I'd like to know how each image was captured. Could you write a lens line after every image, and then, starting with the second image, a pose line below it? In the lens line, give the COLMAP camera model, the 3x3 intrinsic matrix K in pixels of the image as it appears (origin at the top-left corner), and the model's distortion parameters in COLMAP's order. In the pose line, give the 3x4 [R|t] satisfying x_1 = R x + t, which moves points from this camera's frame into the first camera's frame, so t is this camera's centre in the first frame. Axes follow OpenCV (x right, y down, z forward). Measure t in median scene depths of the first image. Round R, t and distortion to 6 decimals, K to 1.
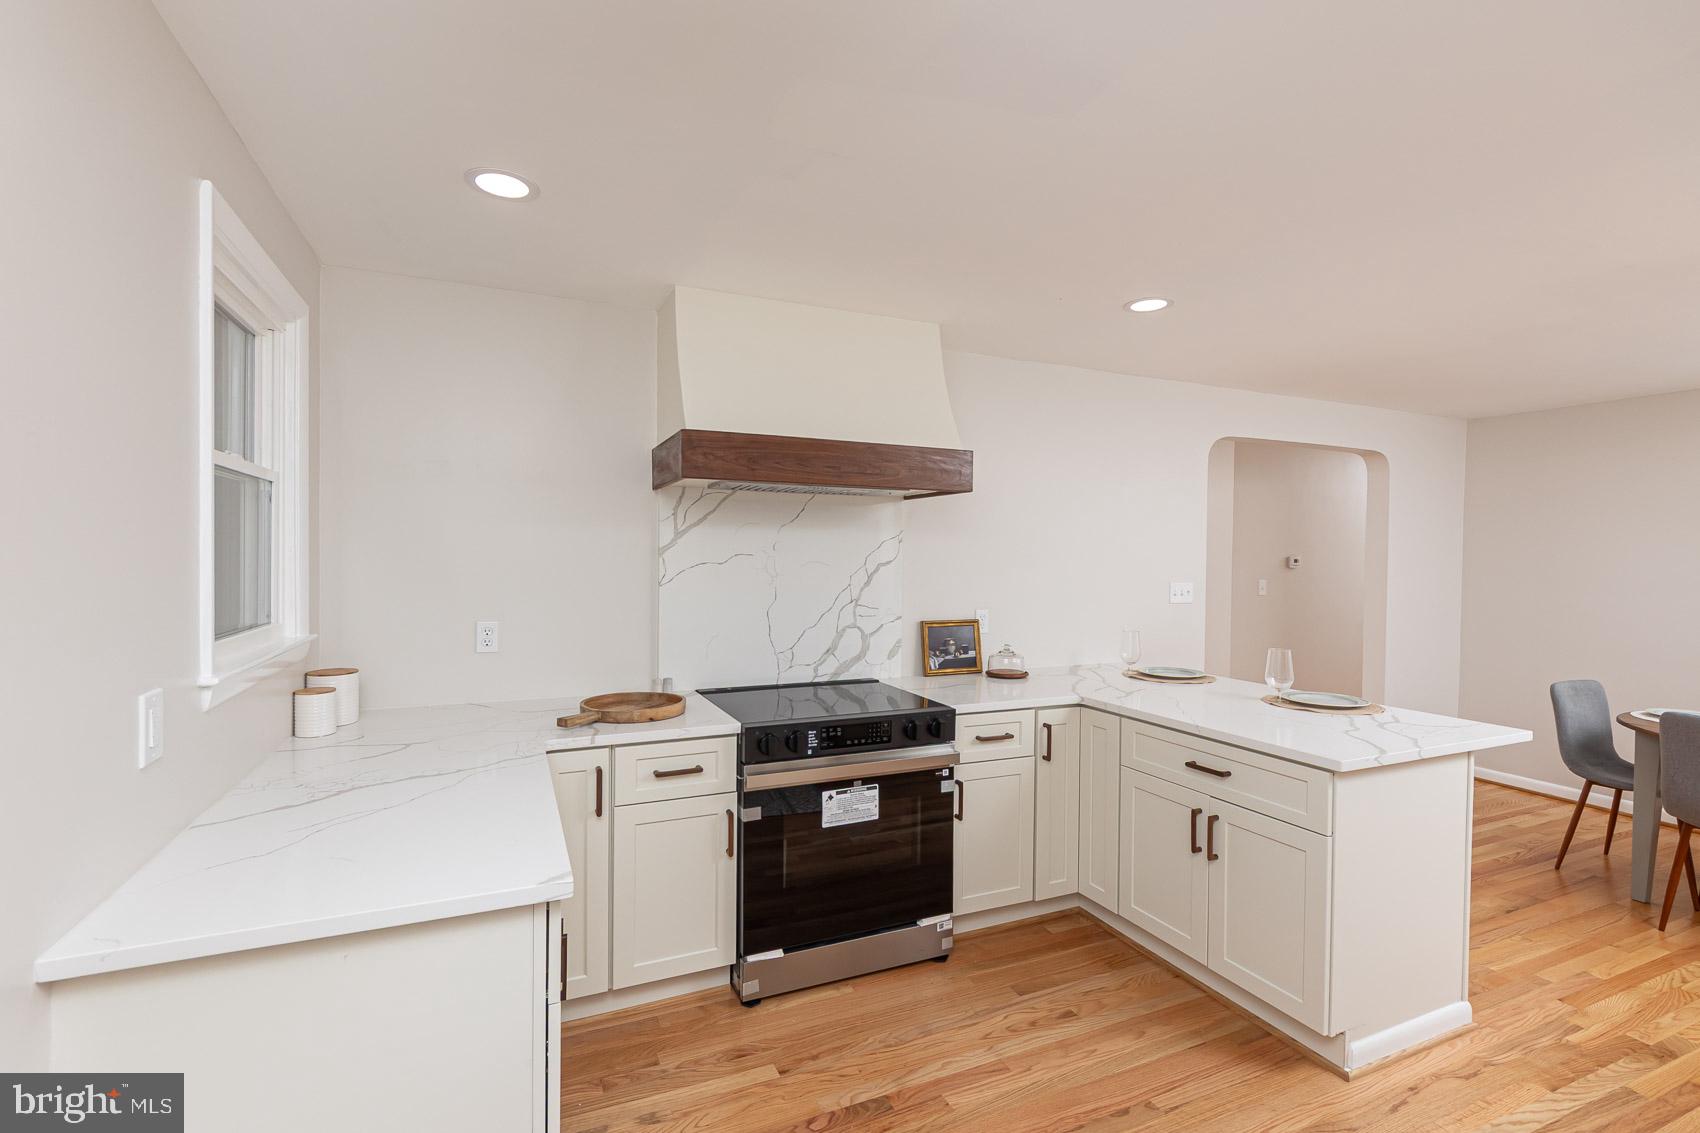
lens RADIAL K [[704.2, 0, 850.0], [0, 704.2, 566.5], [0, 0, 1]] dist [0.000901, -0.000519]
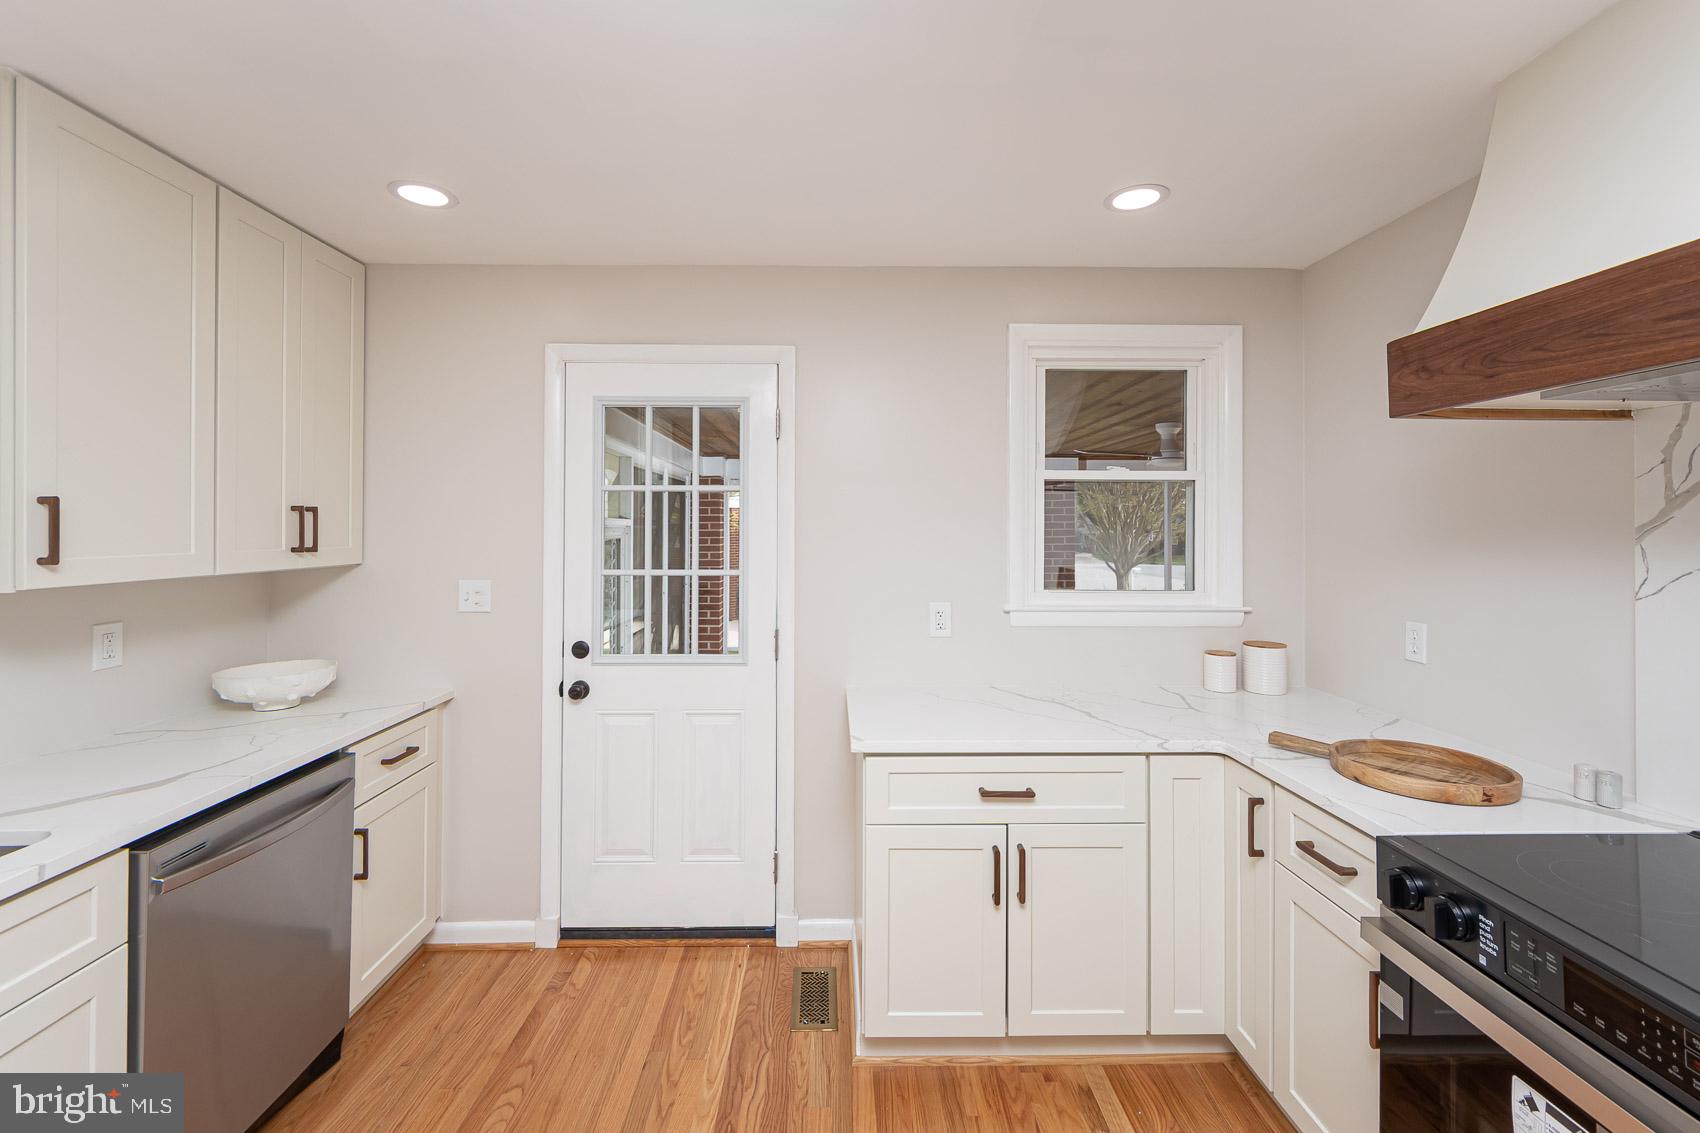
lens RADIAL K [[710.7, 0, 835.8], [0, 710.7, 521.1], [0, 0, 1]] dist [0.001074, 0.000394]
pose [[-0.370604, -0.017668, -0.928623, 0.518648], [-0.019585, 0.999745, -0.011205, -0.014560], [0.928584, 0.014034, -0.370856, 0.729960]]
